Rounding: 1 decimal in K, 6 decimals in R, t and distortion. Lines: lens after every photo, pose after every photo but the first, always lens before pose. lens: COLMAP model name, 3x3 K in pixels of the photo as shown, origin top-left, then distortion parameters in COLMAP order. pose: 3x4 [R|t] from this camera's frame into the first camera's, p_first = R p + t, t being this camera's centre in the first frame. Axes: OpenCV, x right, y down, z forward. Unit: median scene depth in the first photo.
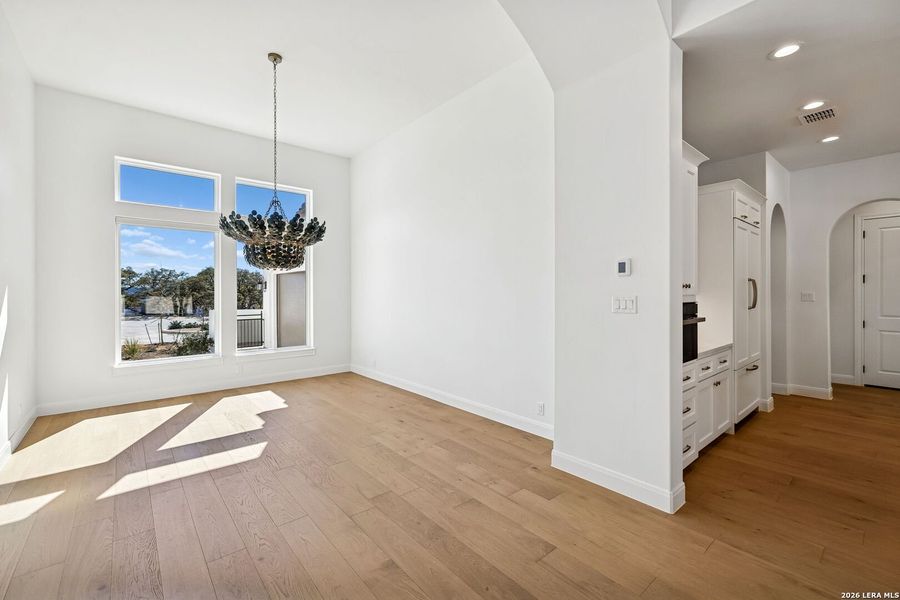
lens RADIAL K [[380.7, 0, 443.5], [0, 380.7, 293.2], [0, 0, 1]] dist [0.001340, 0.000684]
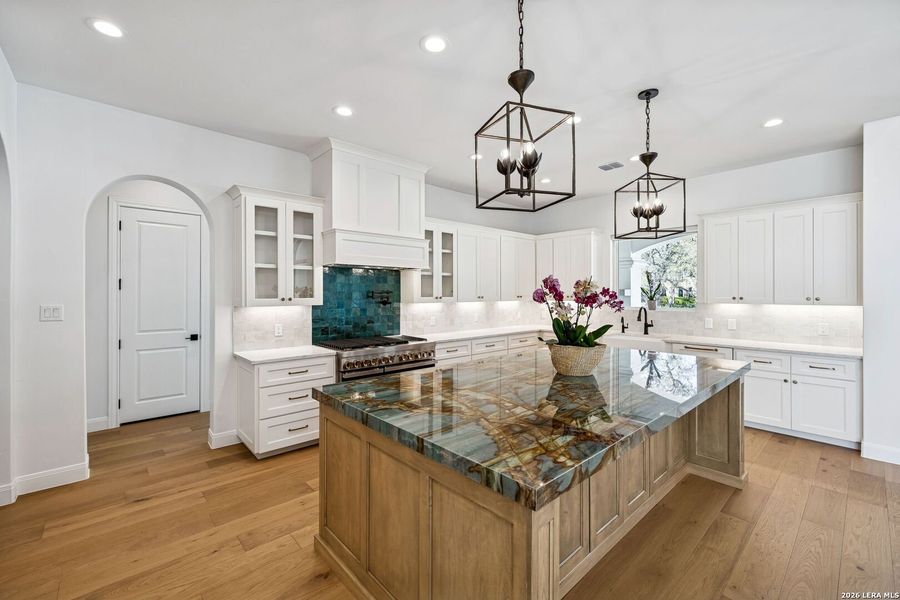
lens RADIAL K [[380.7, 0, 443.5], [0, 380.7, 293.2], [0, 0, 1]] dist [0.001340, 0.000684]
pose [[-0.039041, 0.003976, 0.999230, 0.399523], [0.005833, 0.999976, -0.003752, -0.017199], [-0.999221, 0.005682, -0.039063, 0.482865]]
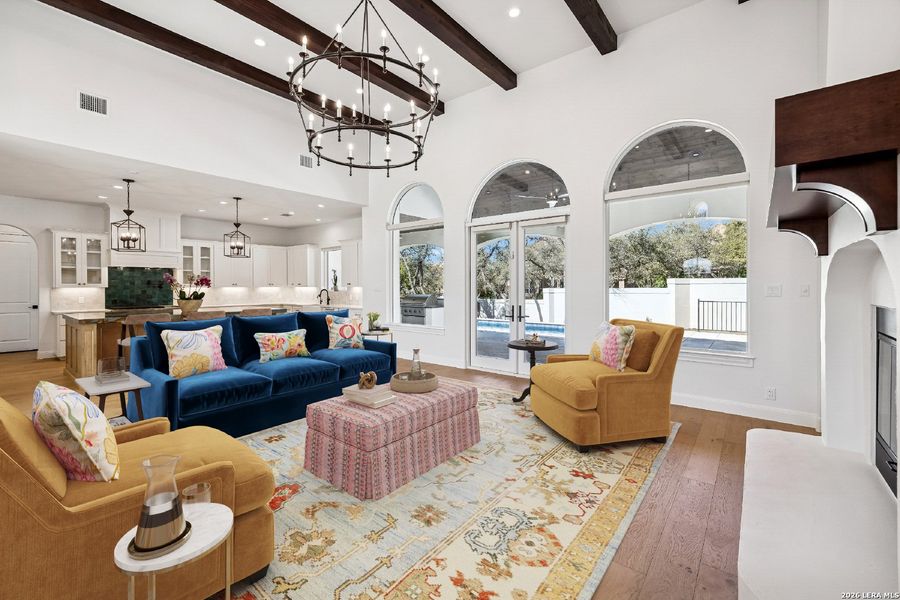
lens RADIAL K [[380.7, 0, 443.5], [0, 380.7, 293.2], [0, 0, 1]] dist [0.001340, 0.000684]
pose [[-0.199035, -0.014509, 0.979885, -0.687884], [0.008513, 0.999827, 0.016534, 0.016275], [-0.979955, 0.011632, -0.198877, -0.412185]]
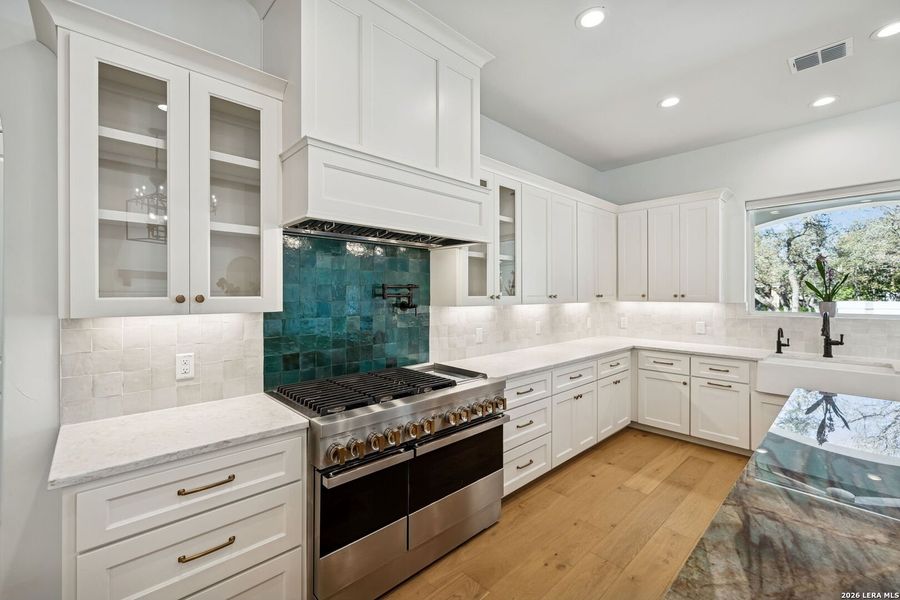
lens RADIAL K [[380.7, 0, 443.5], [0, 380.7, 293.2], [0, 0, 1]] dist [0.001340, 0.000684]
pose [[-0.054538, 0.005899, 0.998494, 0.877906], [0.005270, 0.999970, -0.005620, -0.011446], [-0.998498, 0.004955, -0.054567, 0.577950]]
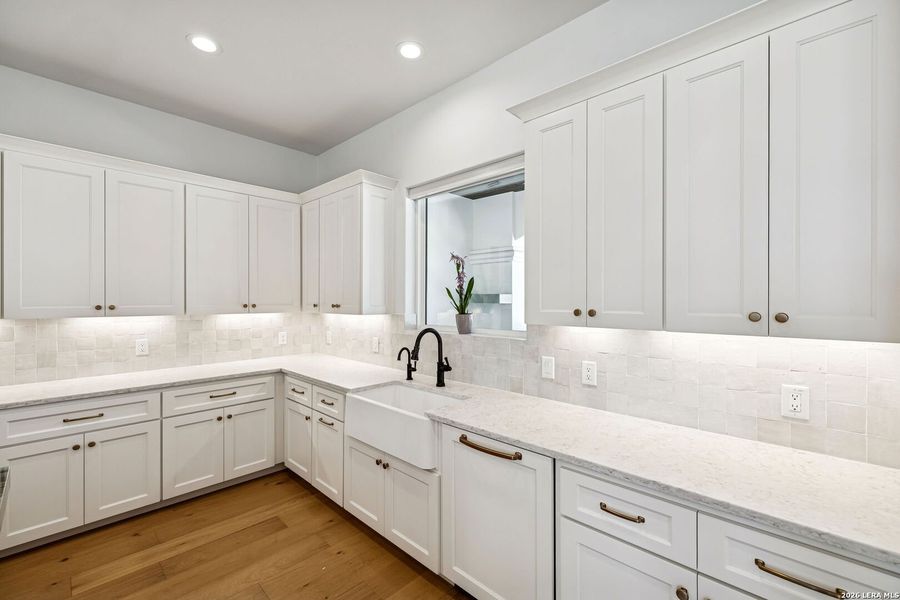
lens RADIAL K [[380.8, 0, 450.0], [0, 380.8, 300.0], [0, 0, 1]] dist [-0.003242, 0.000002]
pose [[-0.115366, 0.003137, 0.993318, 1.004139], [0.004725, 0.999985, -0.002610, -0.015559], [-0.993312, 0.004393, -0.115380, -0.148148]]
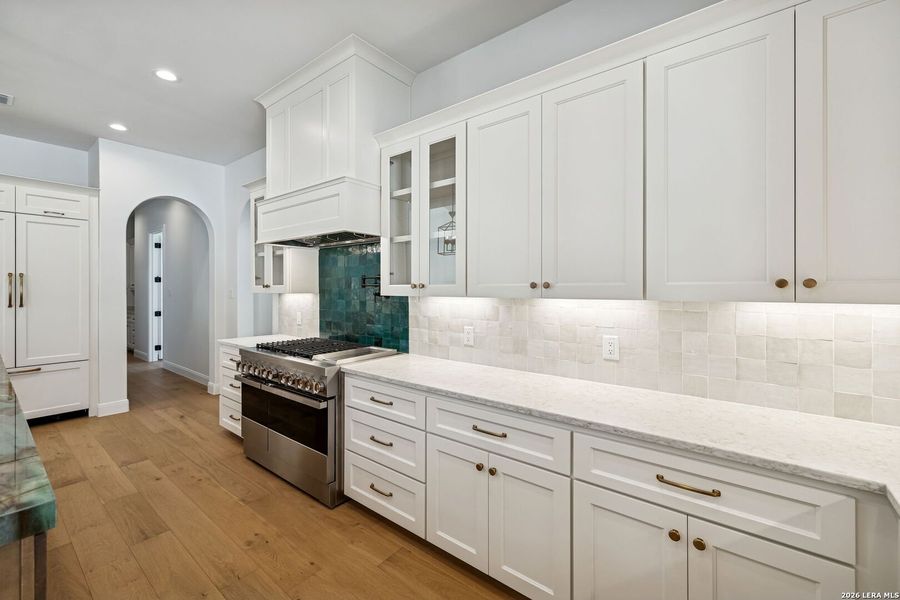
lens RADIAL K [[382.6, 0, 438.4], [0, 382.6, 286.9], [0, 0, 1]] dist [-0.000551, -0.000174]
pose [[0.982443, 0.004963, 0.186495, 1.454162], [-0.003163, 0.999945, -0.009951, -0.001599], [-0.186534, 0.009186, 0.982406, -0.085195]]
